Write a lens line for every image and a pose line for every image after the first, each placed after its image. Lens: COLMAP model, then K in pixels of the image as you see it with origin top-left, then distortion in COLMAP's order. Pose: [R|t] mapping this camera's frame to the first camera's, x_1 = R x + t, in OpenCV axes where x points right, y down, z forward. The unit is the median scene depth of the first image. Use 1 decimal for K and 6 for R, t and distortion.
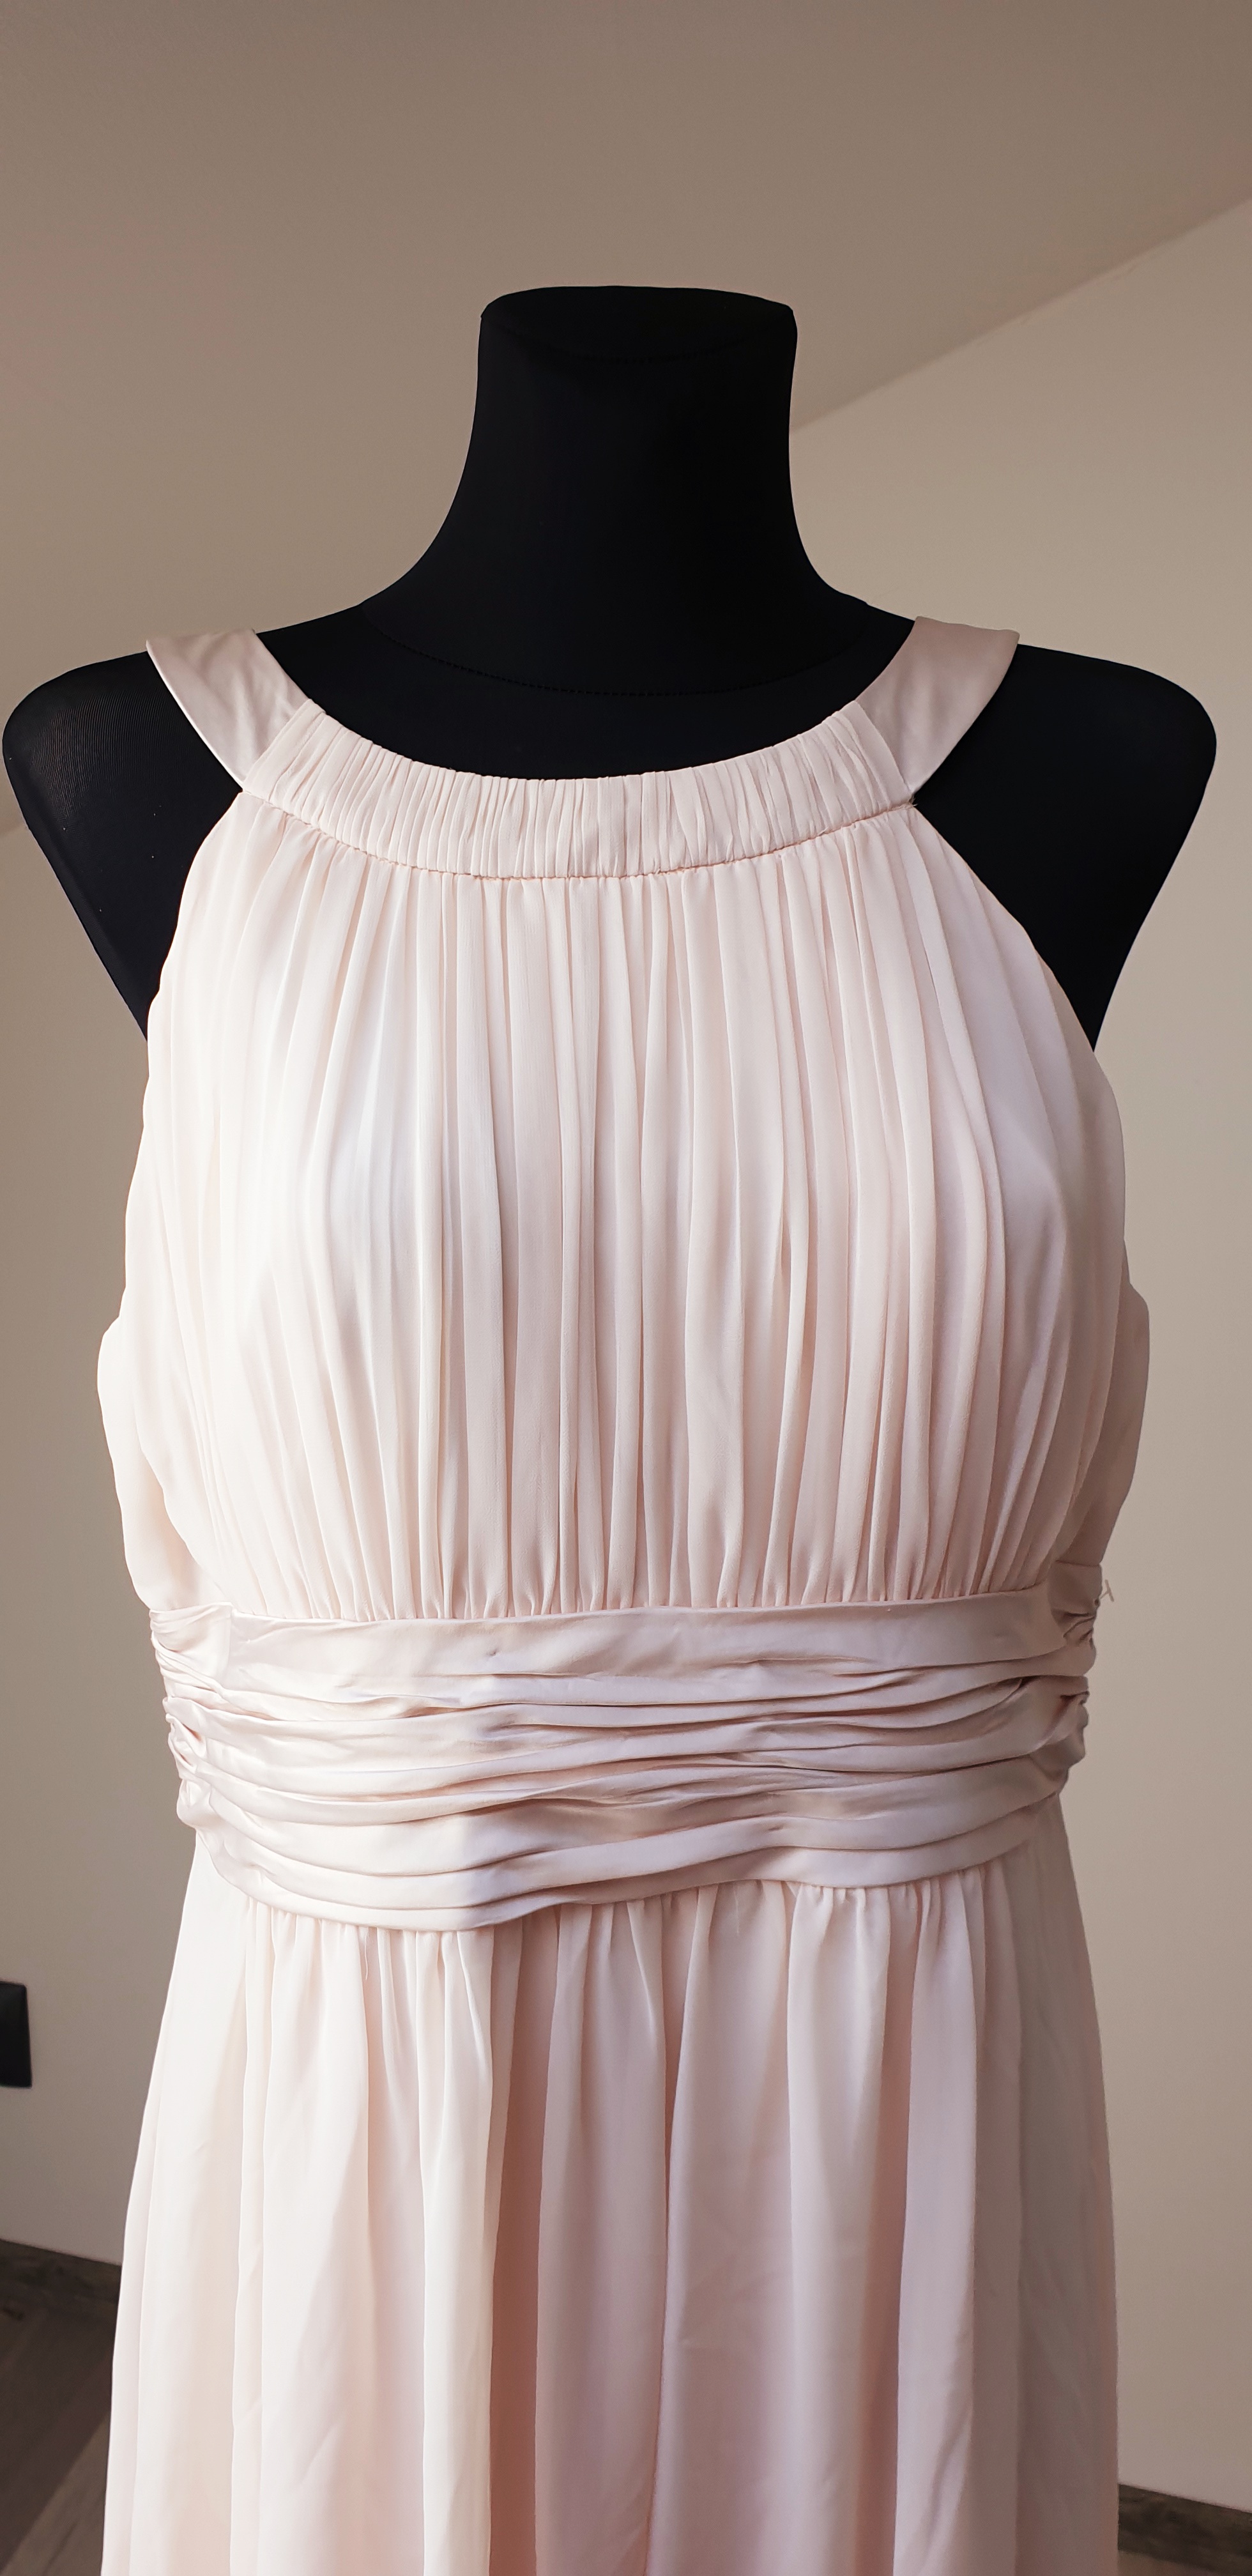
lens RADIAL K [[1987.2, 0, 662.7], [0, 1987.2, 1267.0], [0, 0, 1]] dist [0.184808, -0.278271]
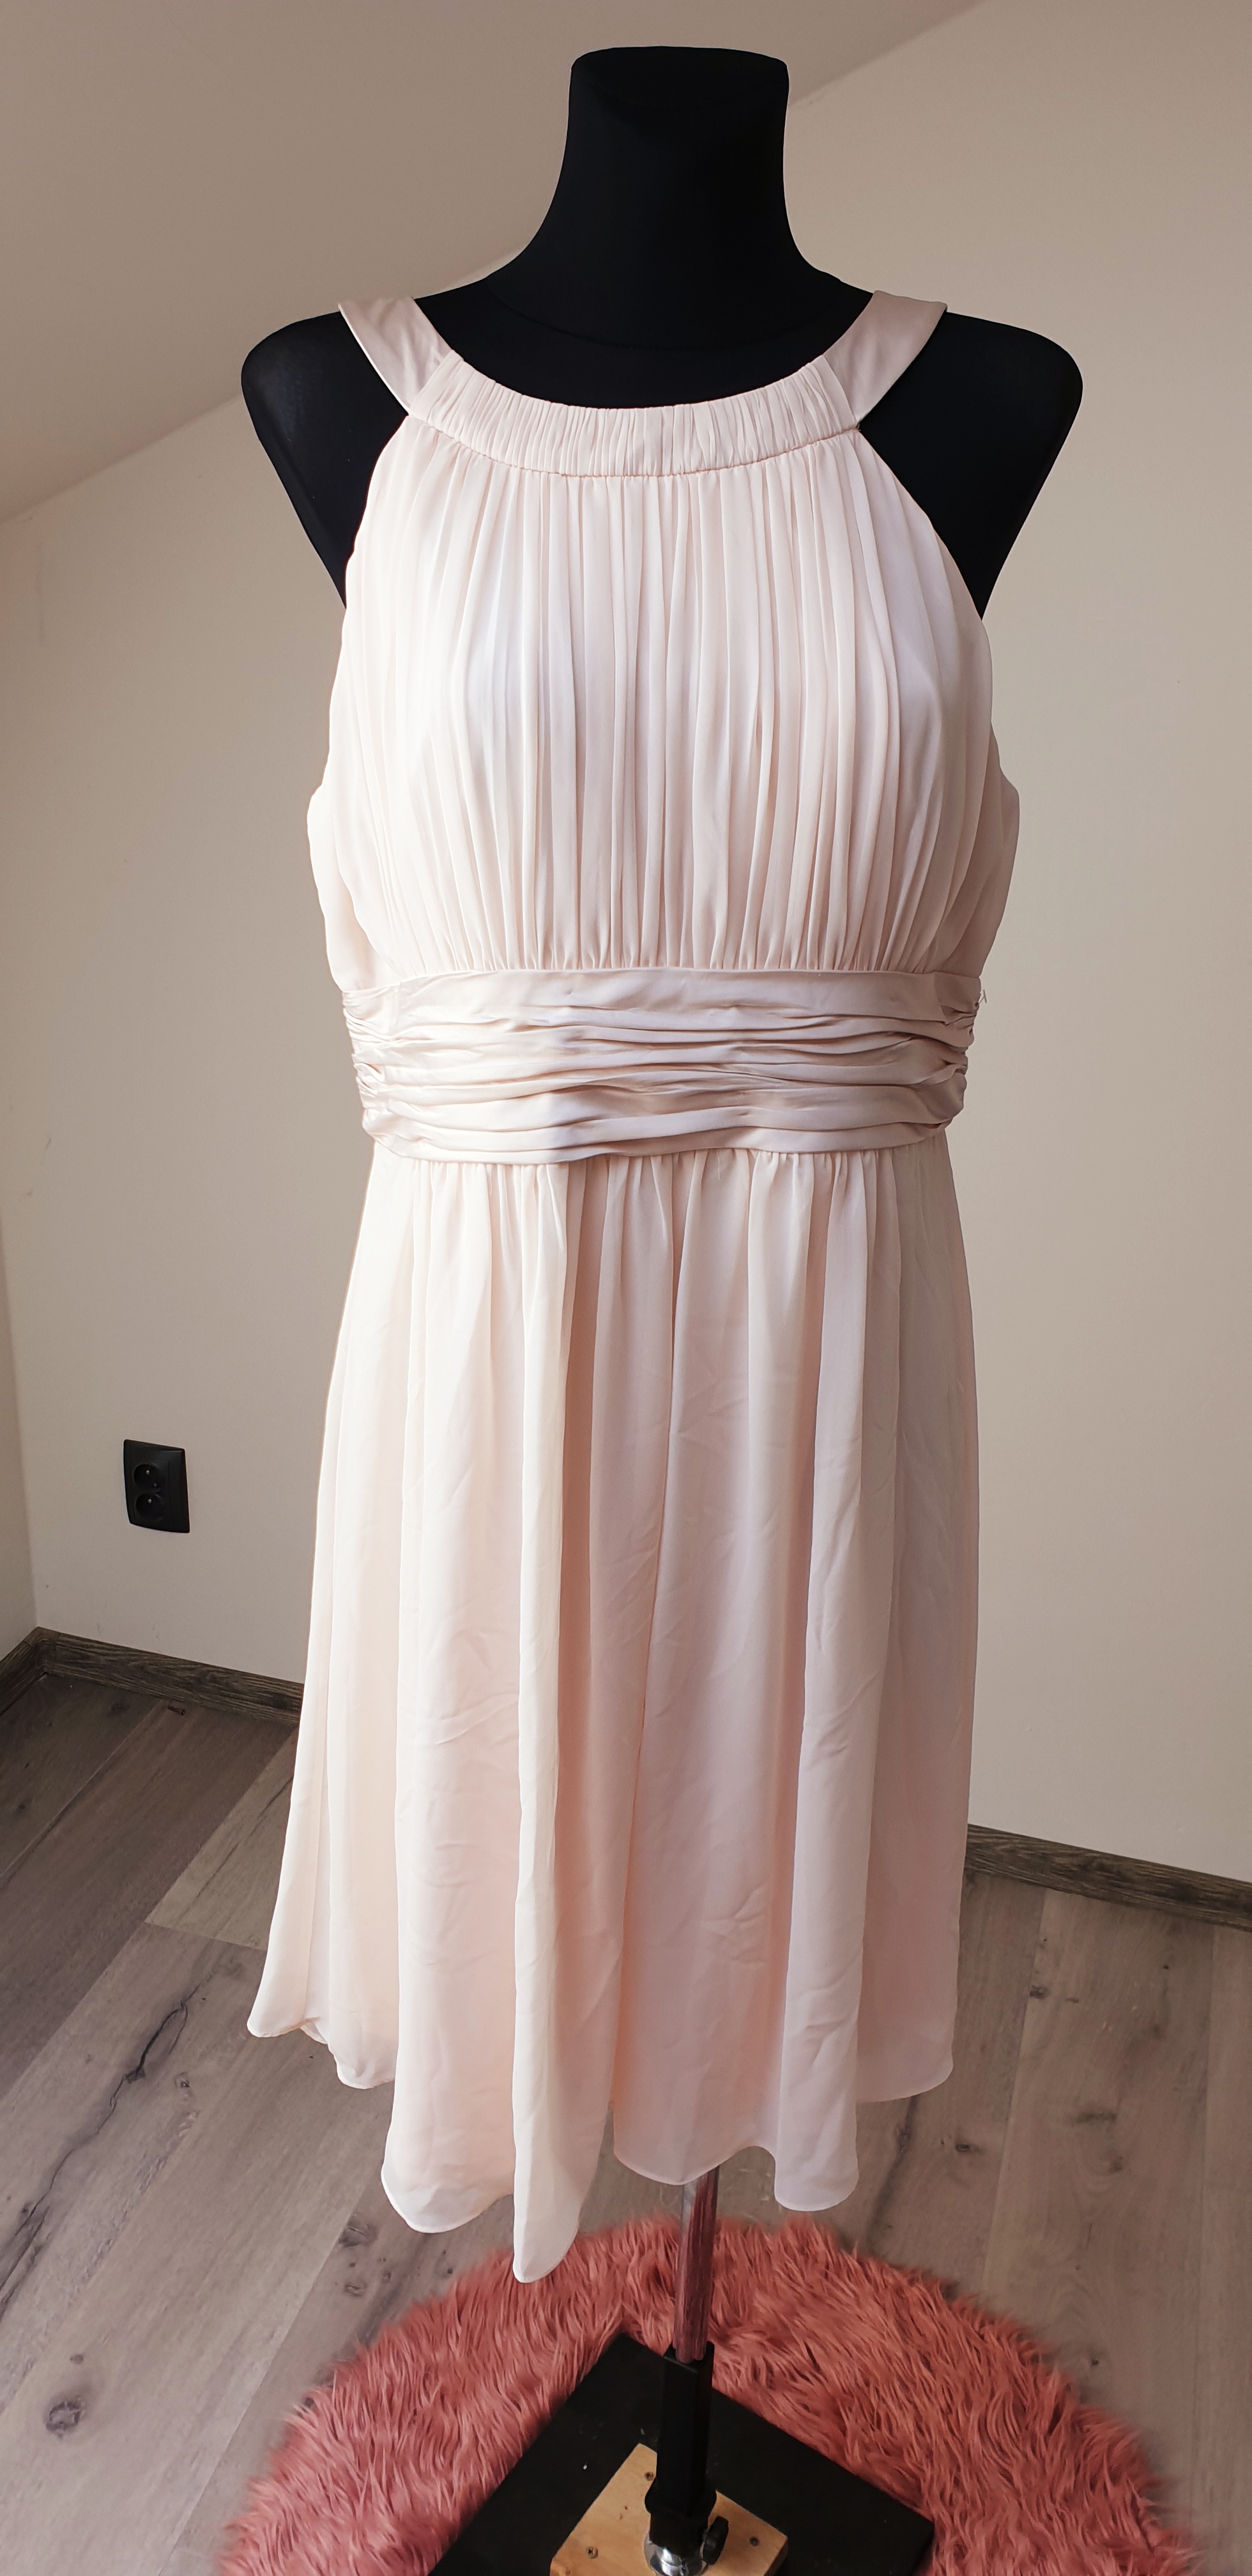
lens RADIAL K [[1987.2, 0, 662.7], [0, 1987.2, 1267.0], [0, 0, 1]] dist [0.184808, -0.278271]
pose [[0.999390, 0.021634, -0.027402, 0.037291], [-0.017672, 0.990361, 0.137375, 0.183211], [0.030110, -0.136807, 0.990140, -0.583124]]
